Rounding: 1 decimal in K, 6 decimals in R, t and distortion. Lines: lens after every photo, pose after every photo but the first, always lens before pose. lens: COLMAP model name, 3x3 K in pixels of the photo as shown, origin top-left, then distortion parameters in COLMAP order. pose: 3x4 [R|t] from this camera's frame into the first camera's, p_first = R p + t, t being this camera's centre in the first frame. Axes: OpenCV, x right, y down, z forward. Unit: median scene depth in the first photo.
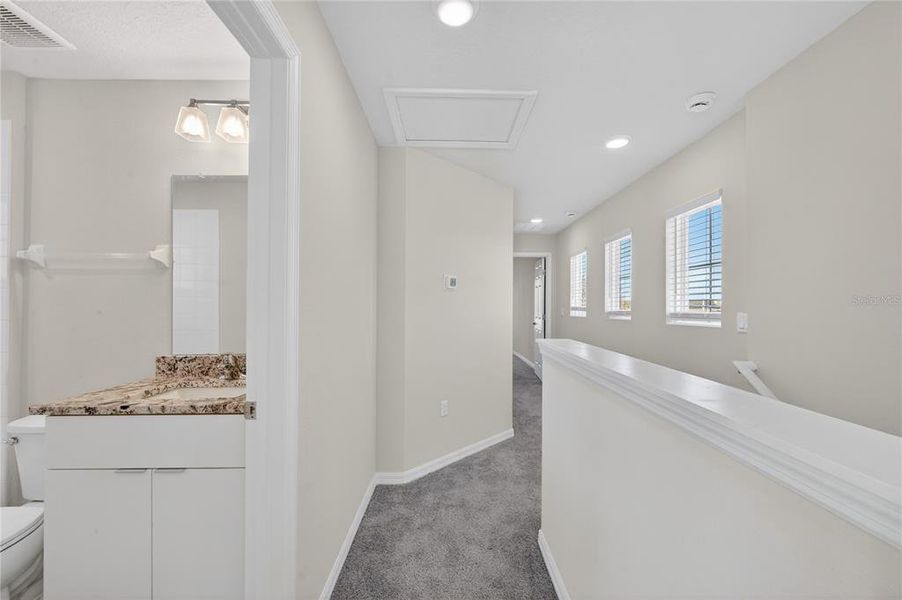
lens RADIAL K [[363.5, 0, 458.4], [0, 363.5, 301.4], [0, 0, 1]] dist [0.004722, -0.001959]
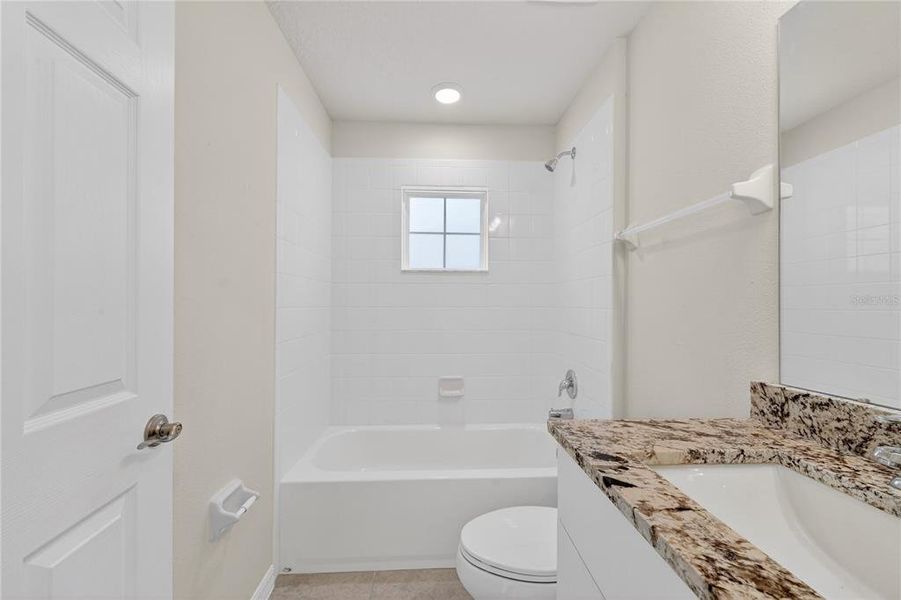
lens RADIAL K [[363.1, 0, 454.6], [0, 363.1, 305.5], [0, 0, 1]] dist [0.004722, -0.001959]
pose [[0.028187, -0.002409, -0.999600, -0.312243], [0.006043, 0.999979, -0.002239, 0.040755], [0.999584, -0.005978, 0.028201, 0.556740]]
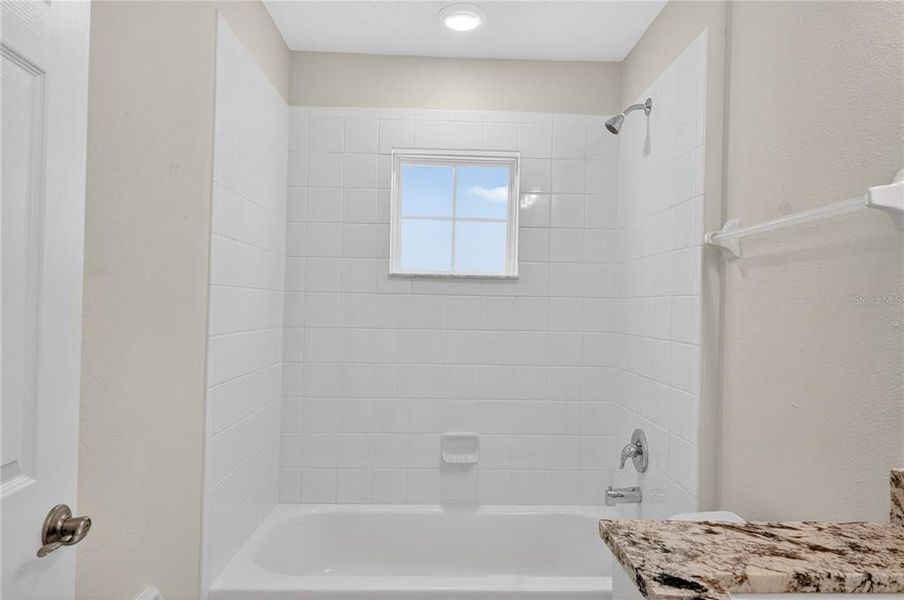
lens RADIAL K [[560.4, 0, 457.8], [0, 560.4, 304.8], [0, 0, 1]] dist [0.010320, -0.014394]
pose [[0.014812, -0.008463, -0.999854, -0.264930], [-0.011706, 0.999894, -0.008637, -0.005224], [0.999822, 0.011833, 0.014712, 0.550323]]
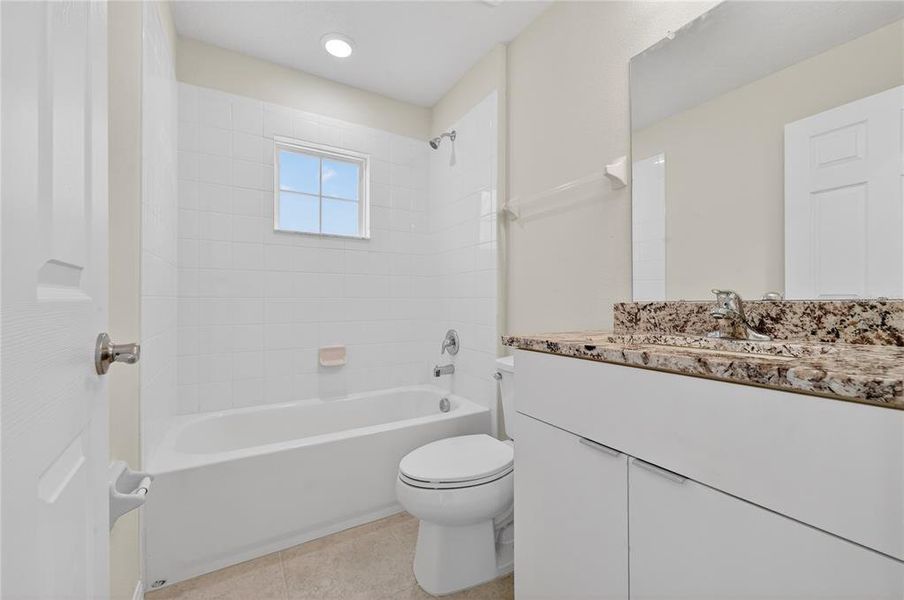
lens RADIAL K [[364.4, 0, 450.1], [0, 364.4, 301.3], [0, 0, 1]] dist [0.004722, -0.001959]
pose [[0.487398, -0.003704, -0.873172, -0.325951], [0.009788, 0.999951, 0.001223, 0.143807], [0.873125, -0.009143, 0.487411, 0.322529]]
